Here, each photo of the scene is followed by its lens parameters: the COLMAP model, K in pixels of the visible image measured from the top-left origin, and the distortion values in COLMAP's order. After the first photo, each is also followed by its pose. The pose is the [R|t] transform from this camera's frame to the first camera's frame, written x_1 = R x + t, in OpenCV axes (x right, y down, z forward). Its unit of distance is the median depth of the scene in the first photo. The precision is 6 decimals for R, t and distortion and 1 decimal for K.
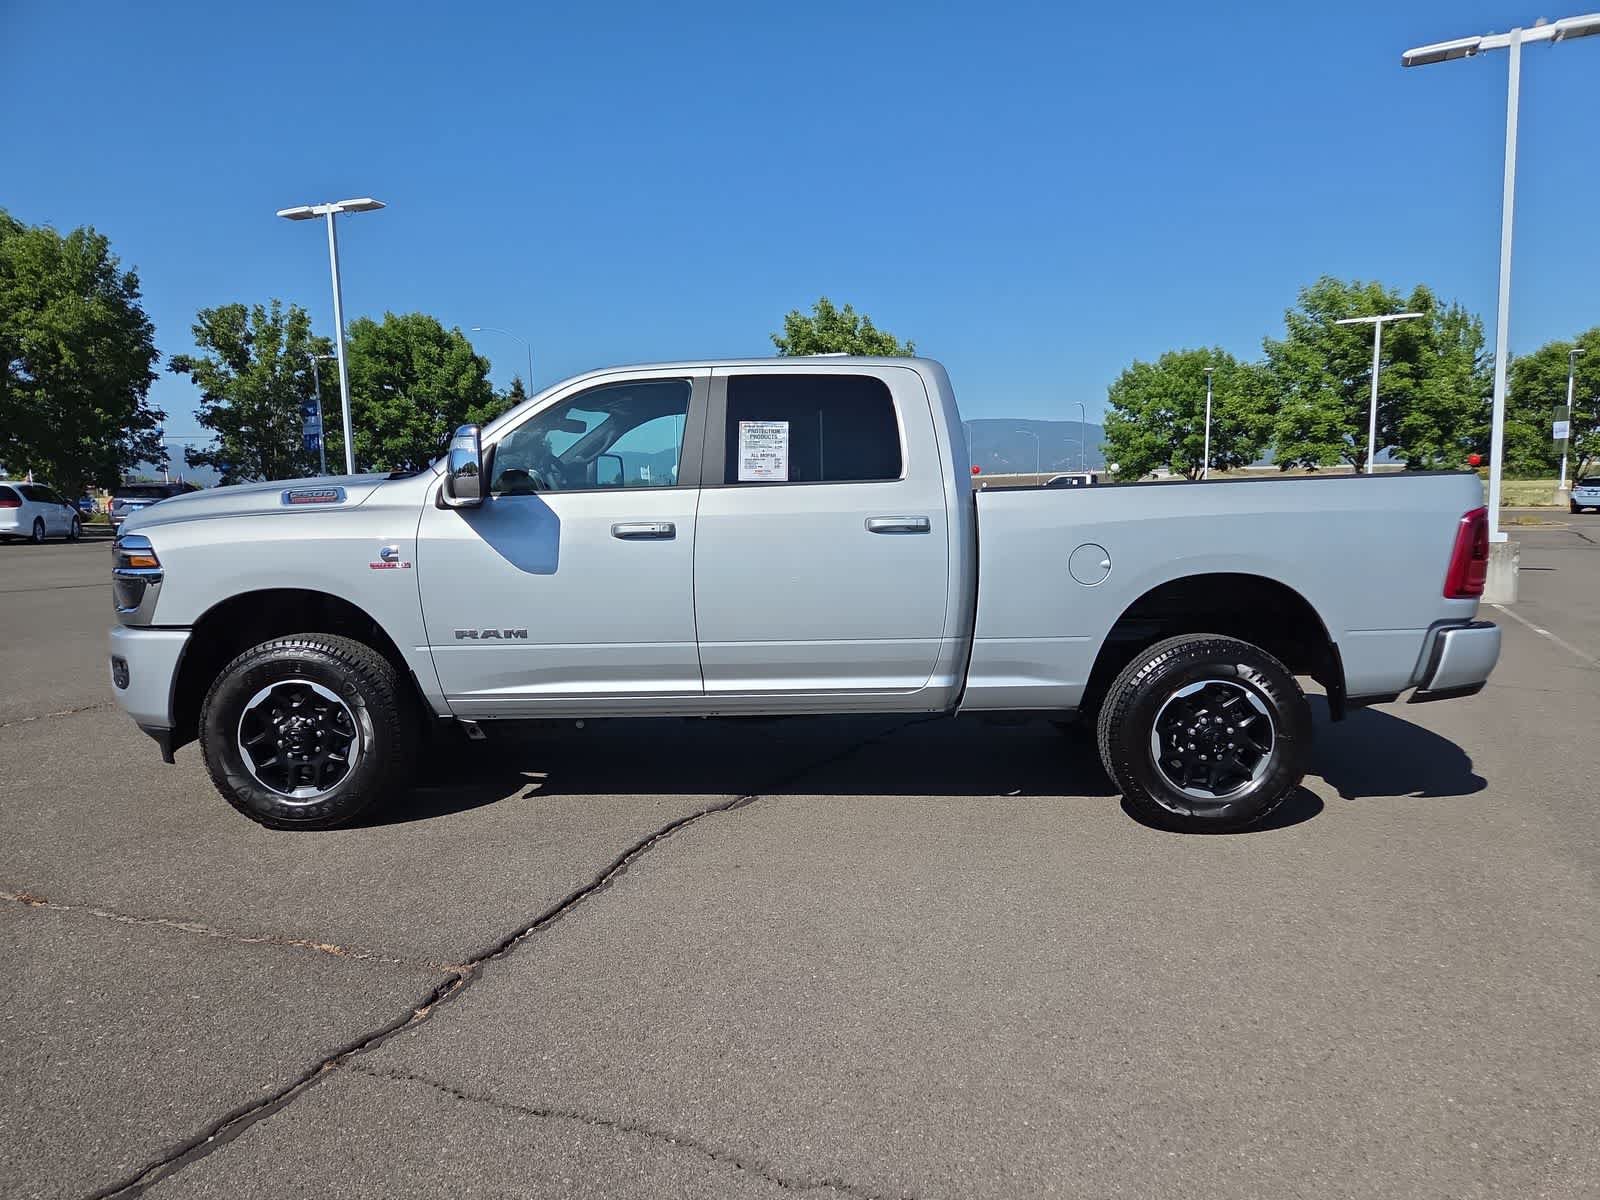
lens RADIAL K [[1072.9, 0, 817.7], [0, 1072.9, 596.1], [0, 0, 1]] dist [0.080177, -0.072745]
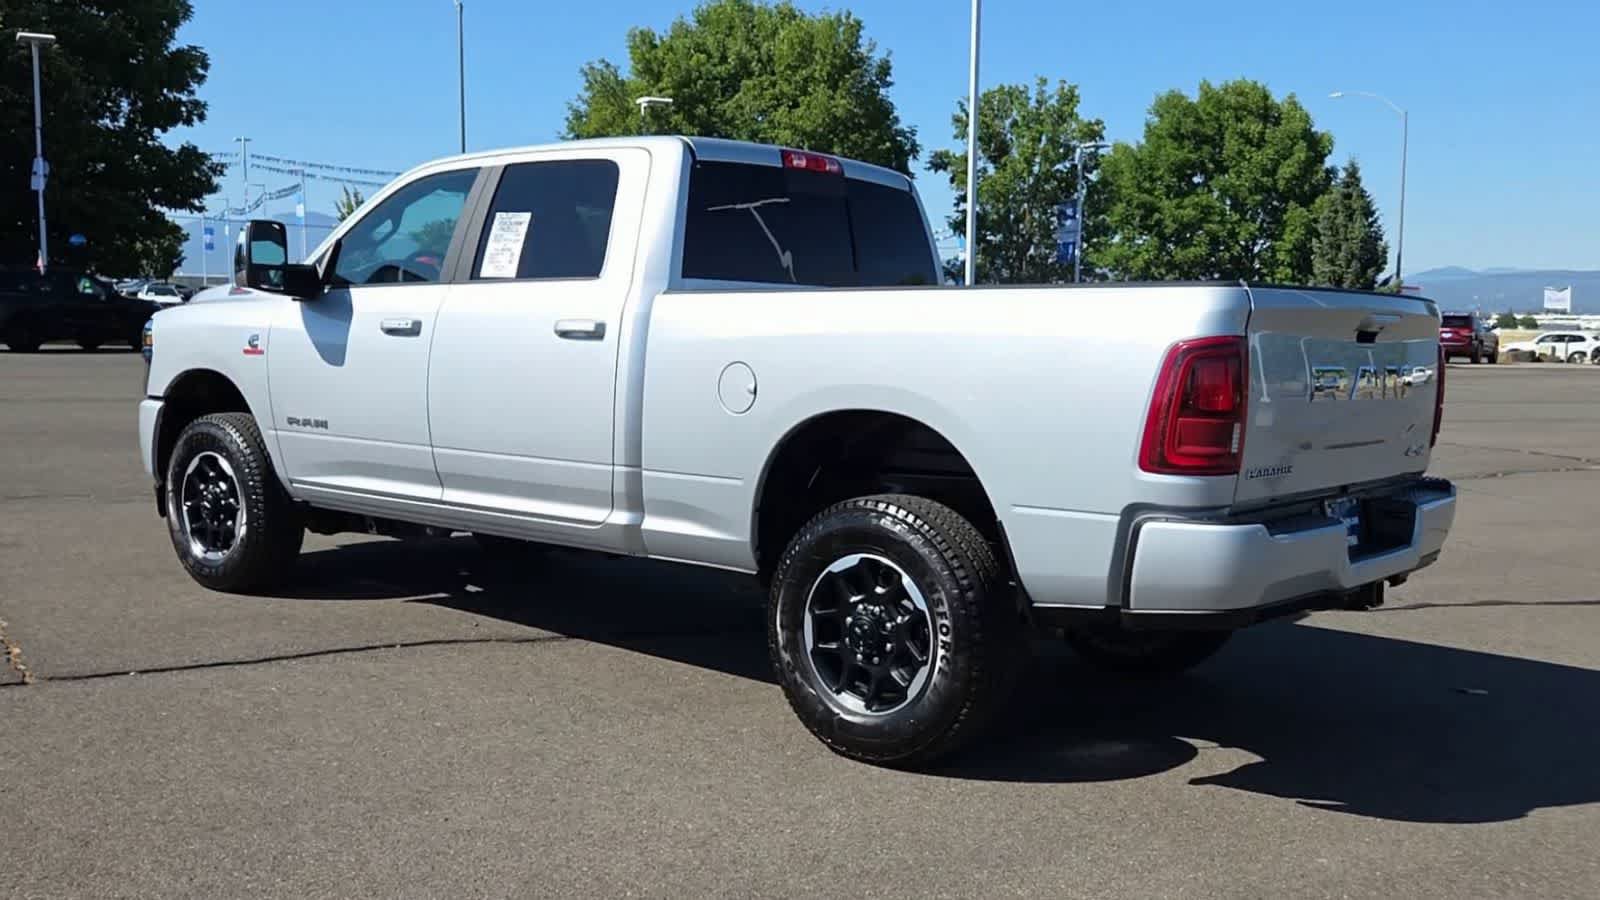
lens RADIAL K [[1524.6, 0, 800.0], [0, 1524.6, 450.0], [0, 0, 1]] dist [0.008404, 0.018789]
pose [[0.781655, 0.083292, -0.618125, 0.932943], [-0.091564, 0.995630, 0.018372, -0.008212], [0.616954, 0.042238, 0.785865, 0.140994]]
